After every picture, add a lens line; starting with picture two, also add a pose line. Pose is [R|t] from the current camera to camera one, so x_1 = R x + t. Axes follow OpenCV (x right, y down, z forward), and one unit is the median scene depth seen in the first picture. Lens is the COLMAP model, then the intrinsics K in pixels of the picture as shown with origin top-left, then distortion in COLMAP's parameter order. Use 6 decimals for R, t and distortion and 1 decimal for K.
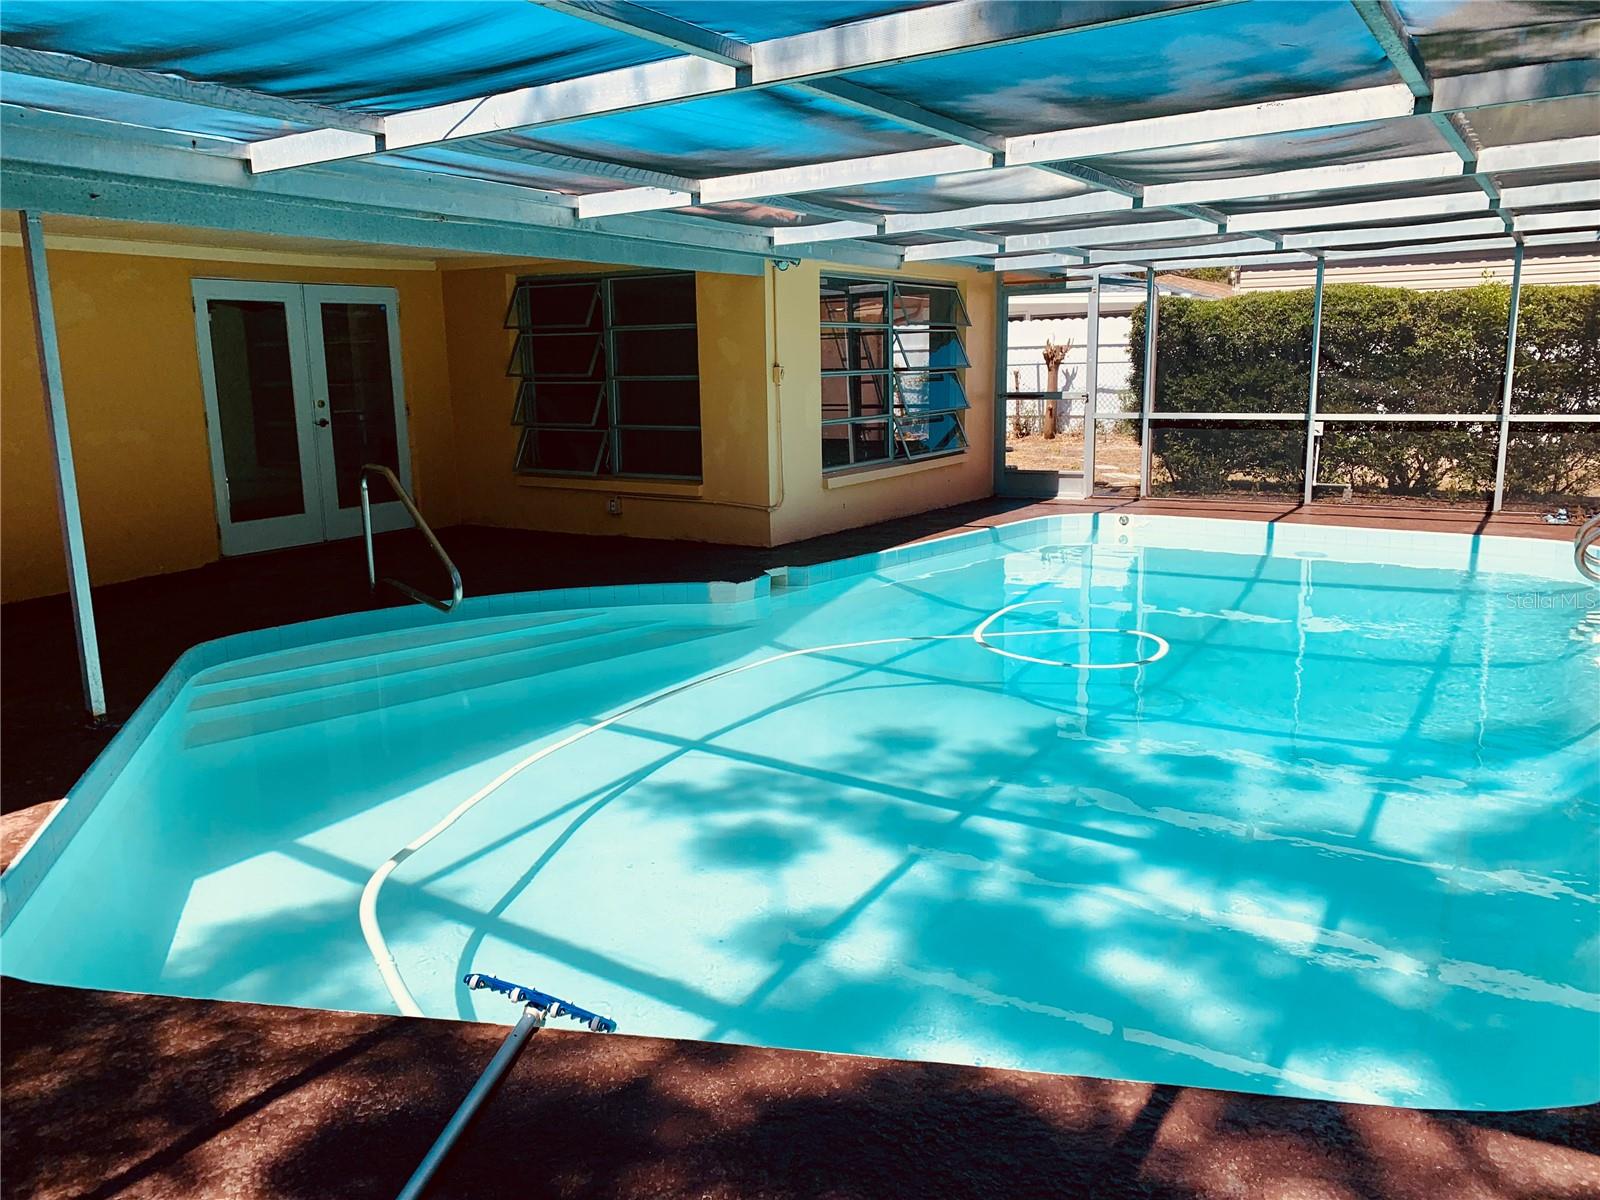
lens RADIAL K [[1195.0, 0, 799.0], [0, 1195.0, 596.9], [0, 0, 1]] dist [0.011369, -0.007781]
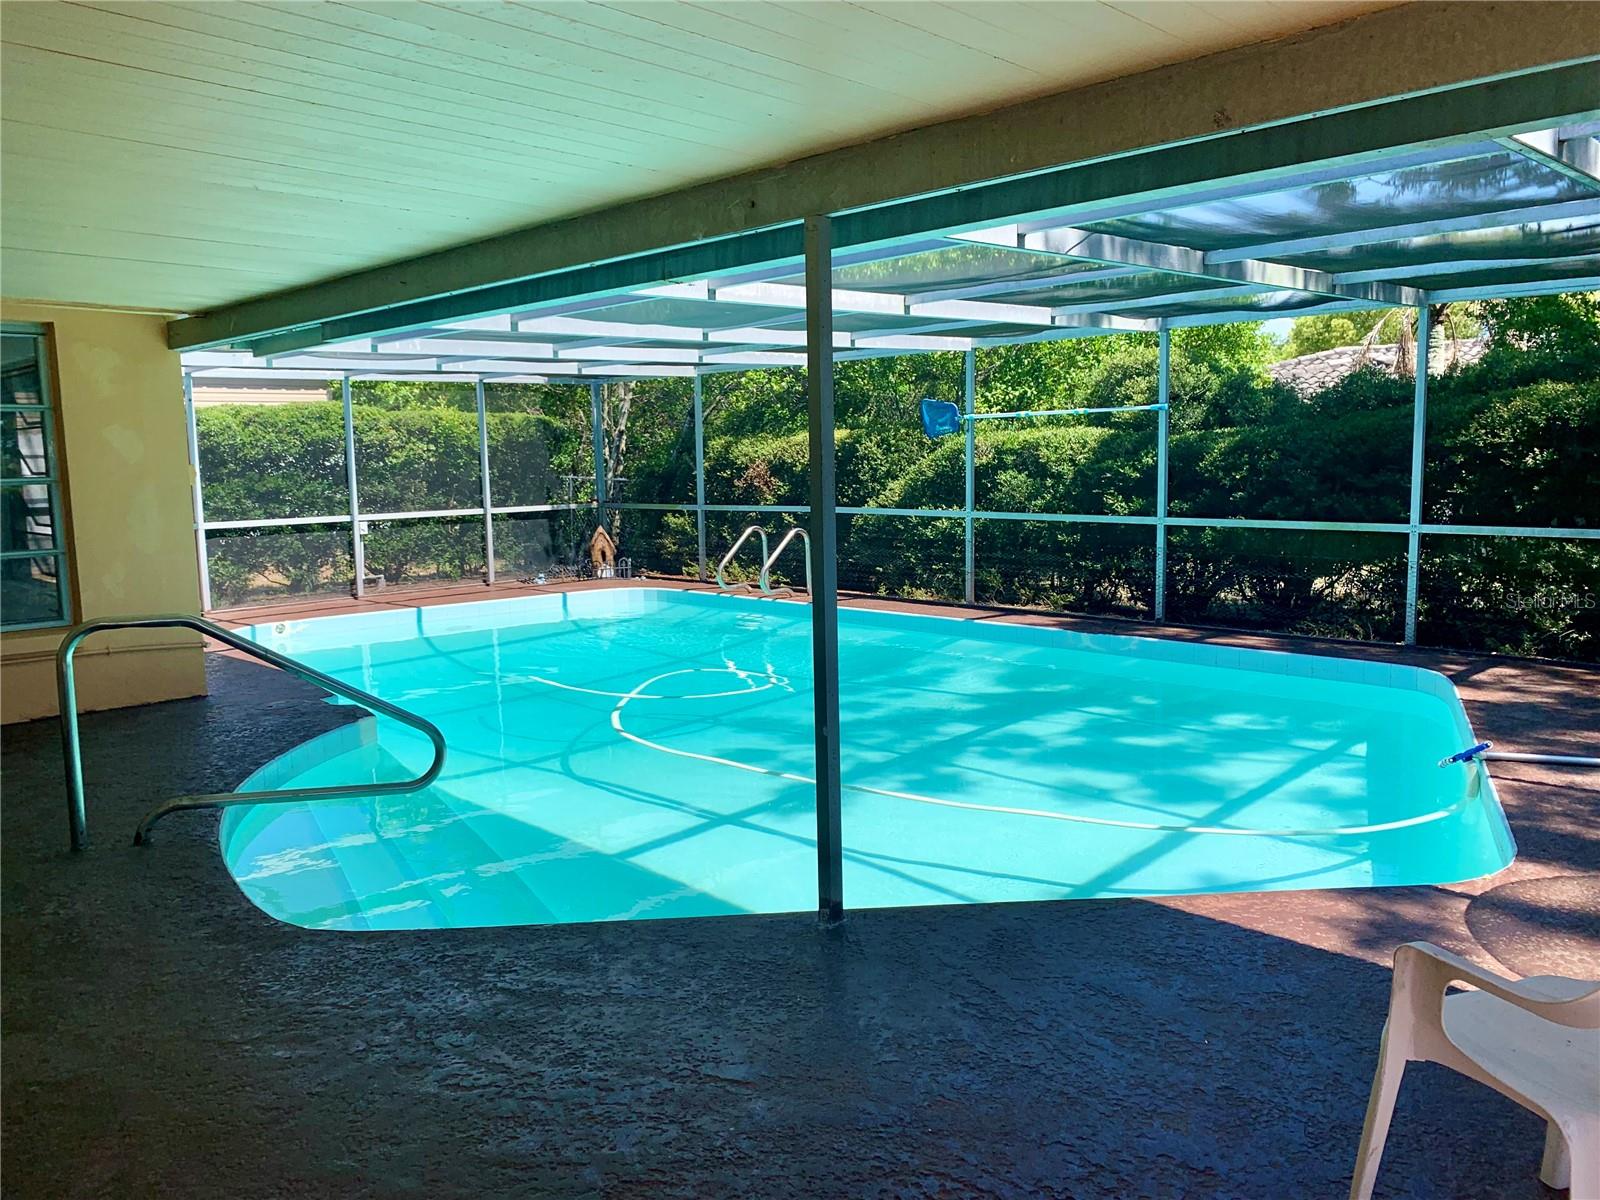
lens RADIAL K [[1195.0, 0, 800.8], [0, 1195.0, 600.6], [0, 0, 1]] dist [0.011369, -0.007781]
pose [[0.142988, -0.100854, 0.984572, -0.622770], [0.204490, 0.976340, 0.070313, -0.068708], [-0.968369, 0.191281, 0.160229, 0.432956]]
